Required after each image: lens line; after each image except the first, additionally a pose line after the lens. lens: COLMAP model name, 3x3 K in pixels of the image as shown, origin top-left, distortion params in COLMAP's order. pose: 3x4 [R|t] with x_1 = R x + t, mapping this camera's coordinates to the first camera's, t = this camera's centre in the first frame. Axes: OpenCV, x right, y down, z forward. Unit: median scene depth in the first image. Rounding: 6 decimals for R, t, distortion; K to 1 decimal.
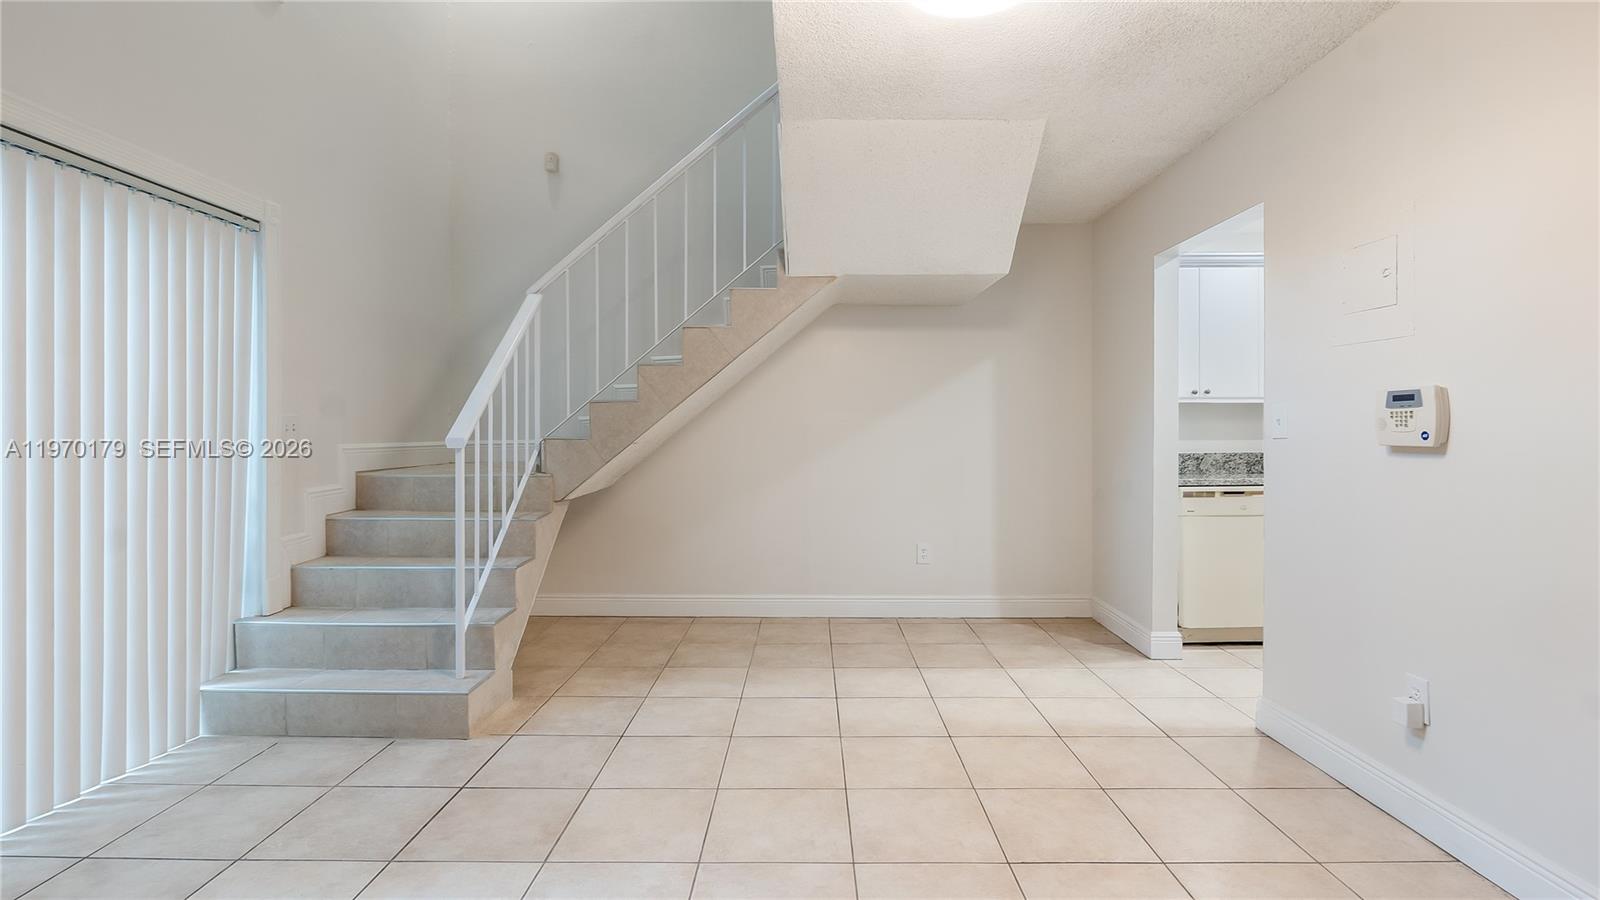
lens RADIAL K [[749.4, 0, 798.8], [0, 749.4, 432.8], [0, 0, 1]] dist [-0.002382, -0.000292]
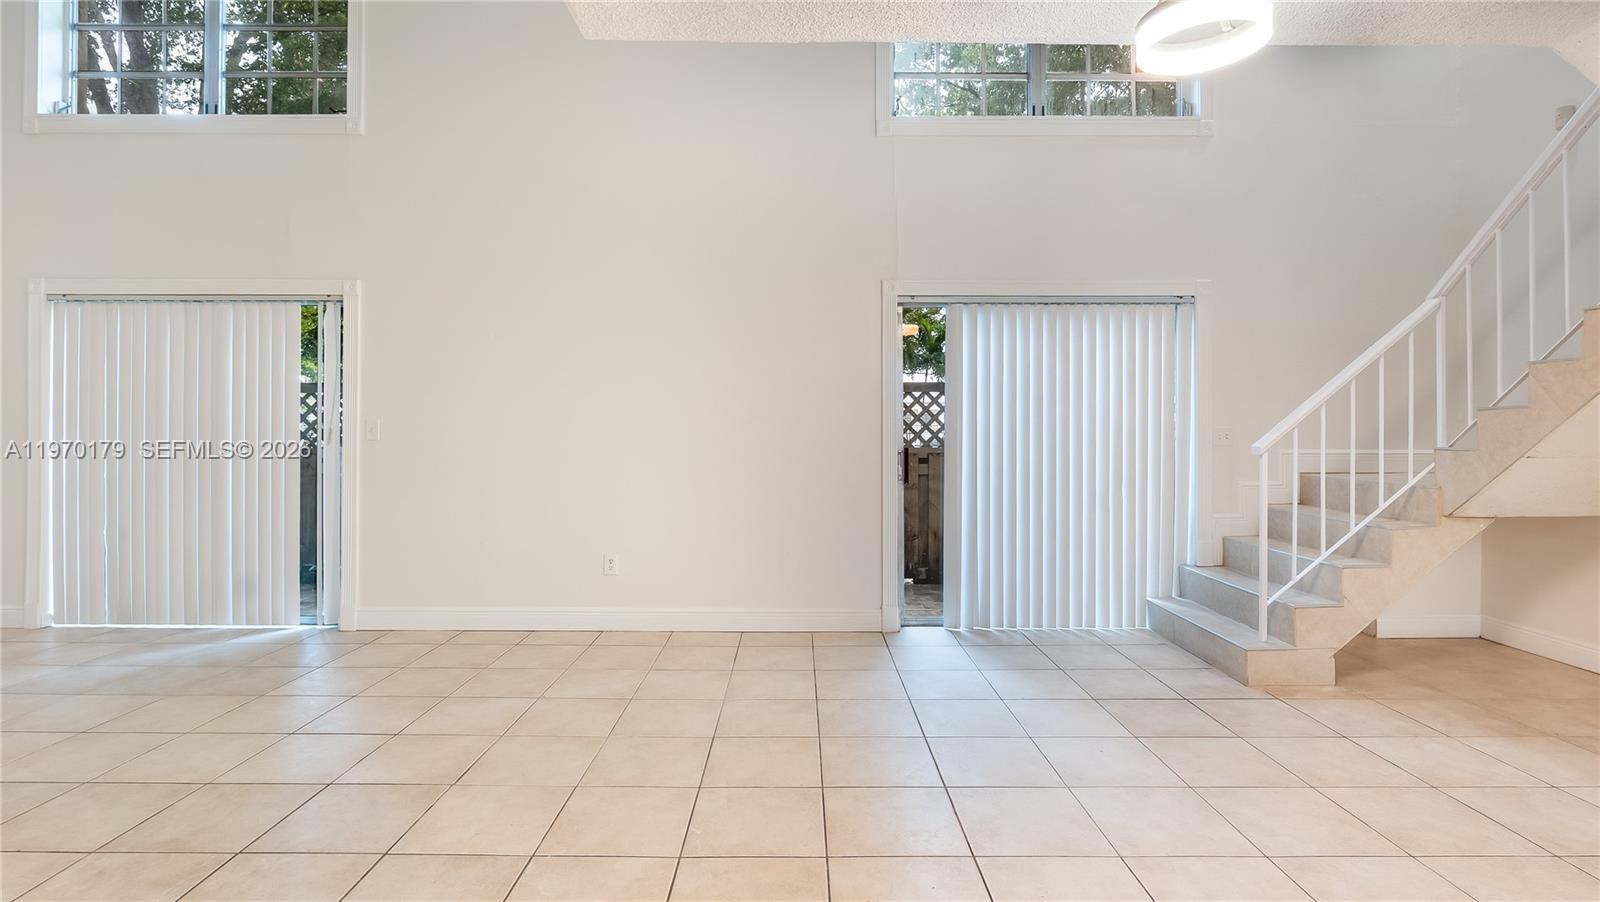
lens RADIAL K [[749.4, 0, 798.8], [0, 749.4, 433.8], [0, 0, 1]] dist [-0.002382, -0.000292]
pose [[0.010944, 0.004495, -0.999930, 0.776874], [-0.005287, 0.999976, 0.004437, -0.015227], [0.999926, 0.005238, 0.010968, 0.225910]]
